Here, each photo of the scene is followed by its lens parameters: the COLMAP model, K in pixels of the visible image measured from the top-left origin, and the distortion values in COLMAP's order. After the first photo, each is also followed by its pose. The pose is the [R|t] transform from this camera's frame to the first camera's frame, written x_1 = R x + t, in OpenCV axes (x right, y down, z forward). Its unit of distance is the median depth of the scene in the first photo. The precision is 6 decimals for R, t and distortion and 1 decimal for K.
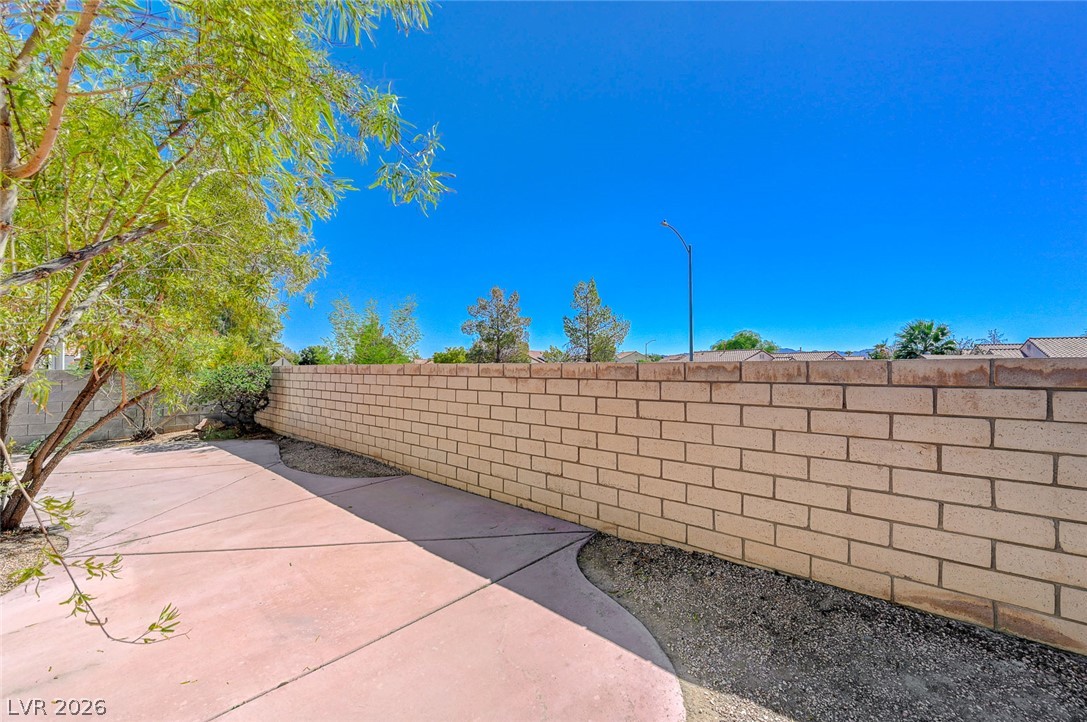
lens RADIAL K [[425.6, 0, 542.1], [0, 425.6, 364.7], [0, 0, 1]] dist [0.000149, 0.000538]
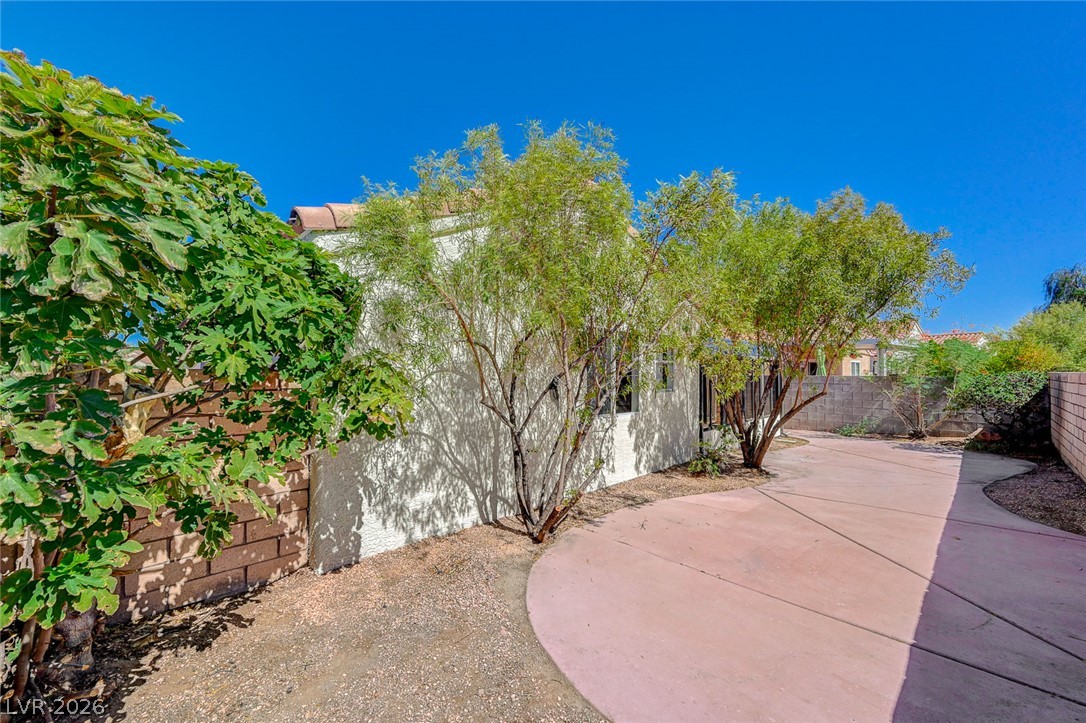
lens RADIAL K [[425.2, 0, 541.6], [0, 425.2, 365.1], [0, 0, 1]] dist [0.000149, 0.000538]
pose [[-0.029708, -0.005579, -0.999543, 0.186119], [-0.003571, 0.999979, -0.005476, -0.001992], [0.999552, 0.003407, -0.029728, 0.083196]]
